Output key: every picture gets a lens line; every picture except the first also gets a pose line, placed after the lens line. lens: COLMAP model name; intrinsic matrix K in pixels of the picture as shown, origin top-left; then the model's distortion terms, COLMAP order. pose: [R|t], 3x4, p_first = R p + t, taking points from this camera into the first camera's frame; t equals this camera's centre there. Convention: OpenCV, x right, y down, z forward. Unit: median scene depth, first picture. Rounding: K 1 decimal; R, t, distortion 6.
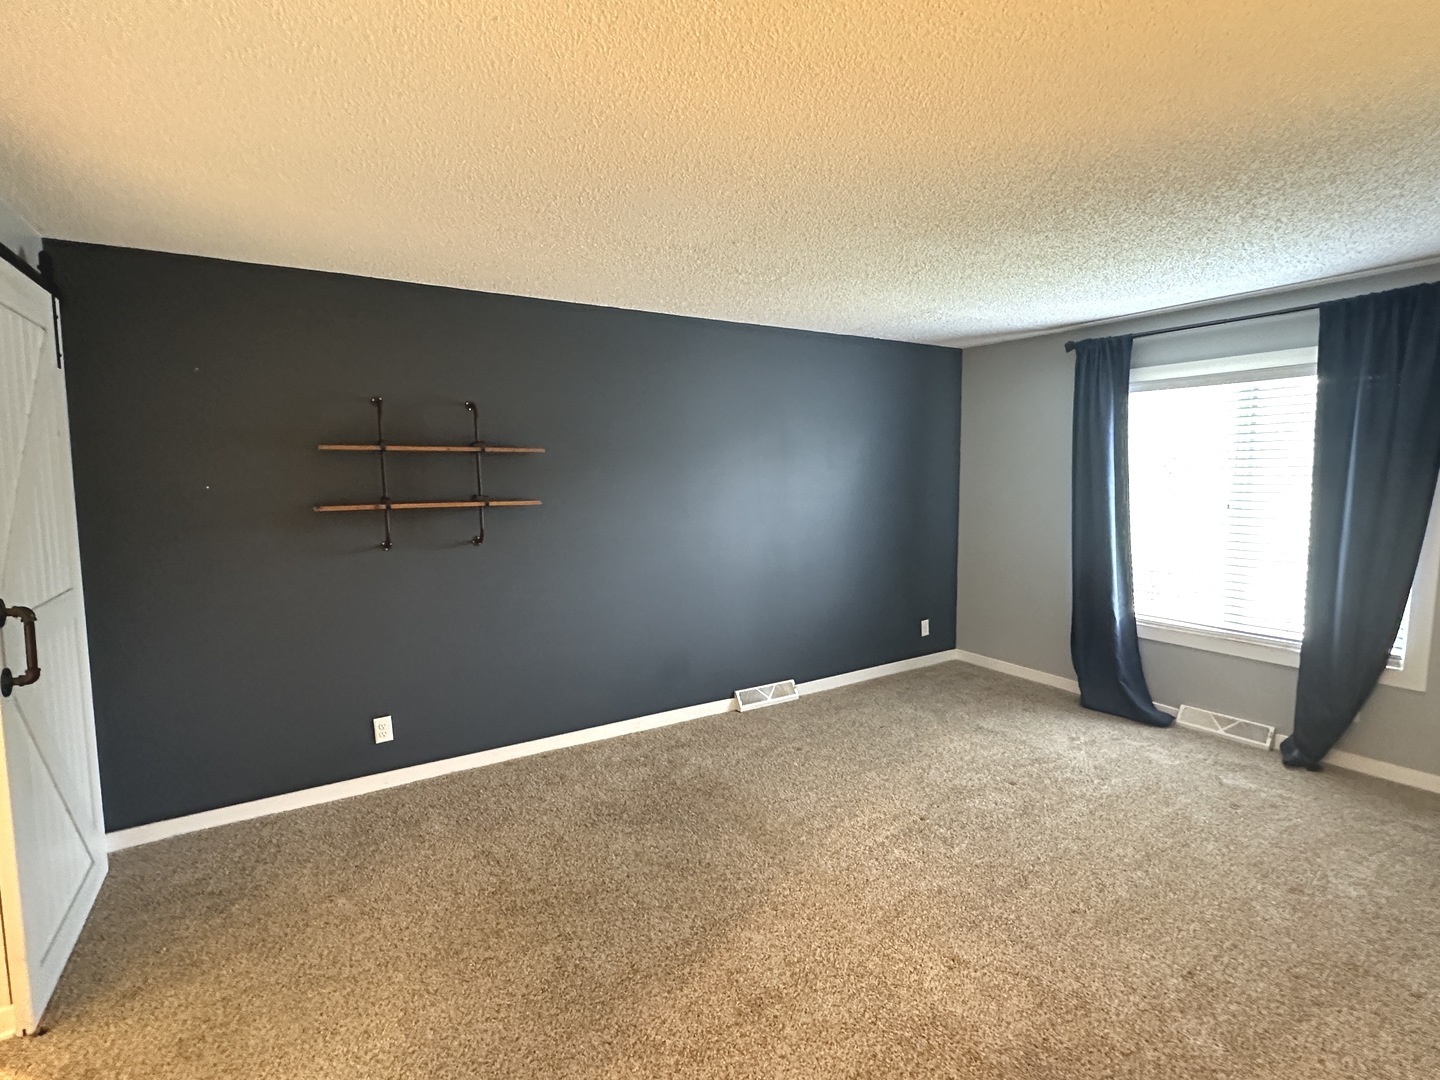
lens RADIAL K [[718.1, 0, 728.1], [0, 718.1, 538.4], [0, 0, 1]] dist [-0.000417, -0.000190]
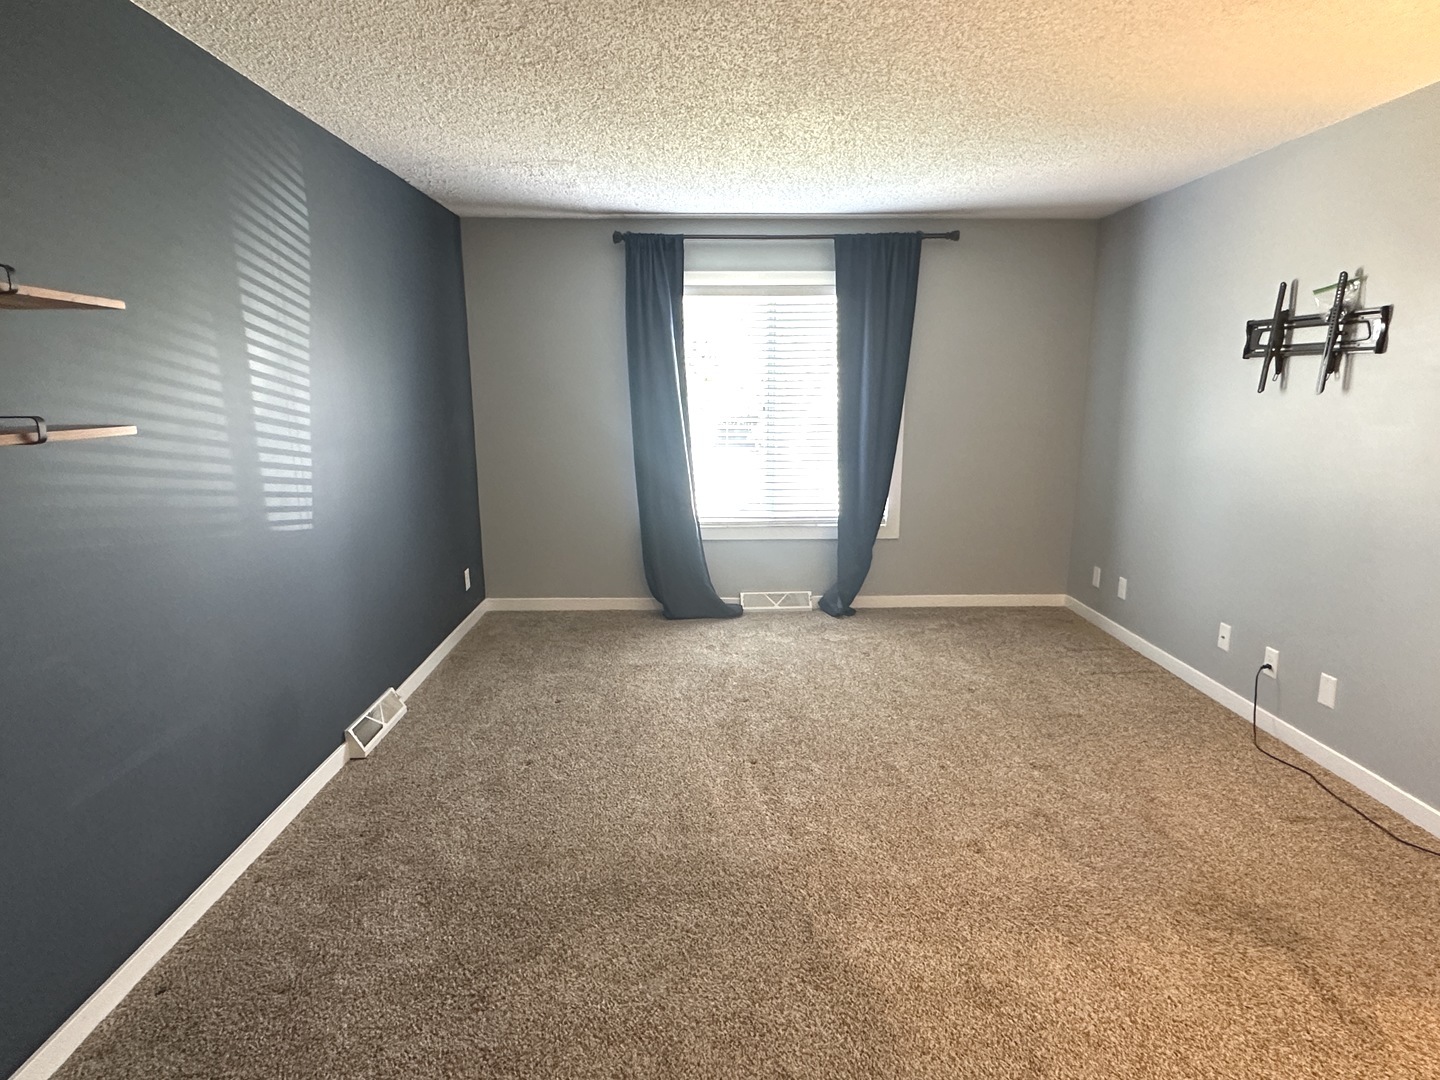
lens RADIAL K [[812.8, 0, 740.8], [0, 812.8, 547.1], [0, 0, 1]] dist [0.002853, -0.001509]
pose [[0.499891, -0.167371, 0.849762, -0.434854], [0.083499, 0.985893, 0.145064, -0.019013], [-0.862054, -0.001562, 0.506814, 0.387870]]
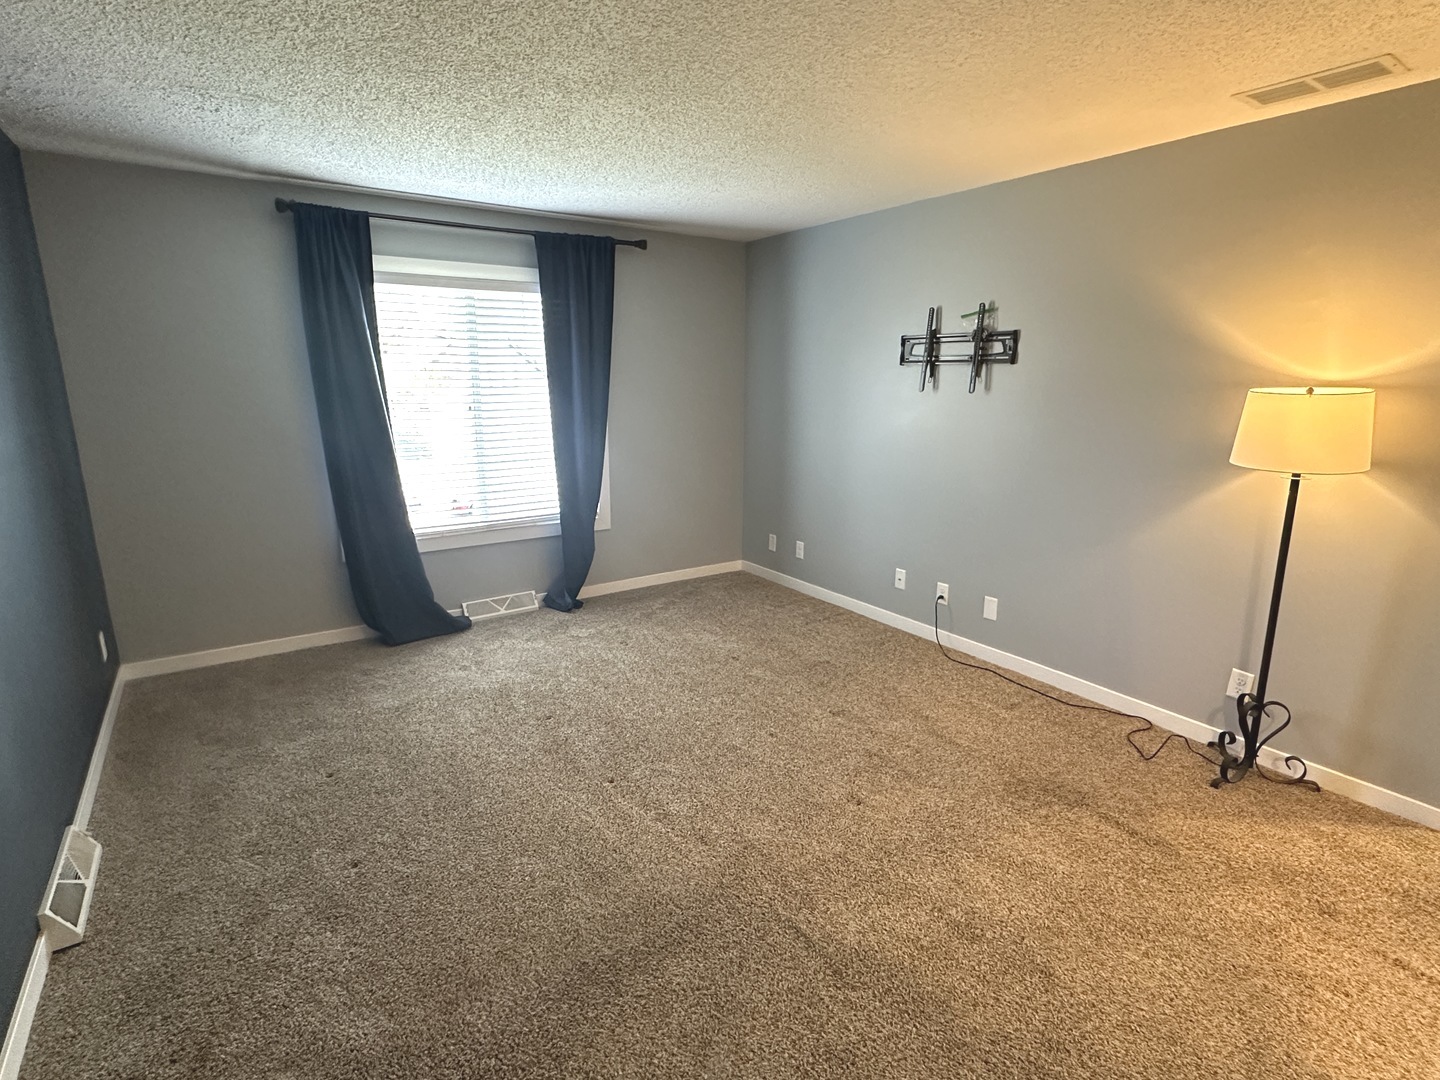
lens RADIAL K [[718.1, 0, 733.1], [0, 718.1, 541.5], [0, 0, 1]] dist [-0.000417, -0.000190]
pose [[-0.048858, -0.219640, 0.974357, -0.404702], [0.093803, 0.970201, 0.223407, -0.054925], [-0.994391, 0.102313, -0.026799, 0.659772]]
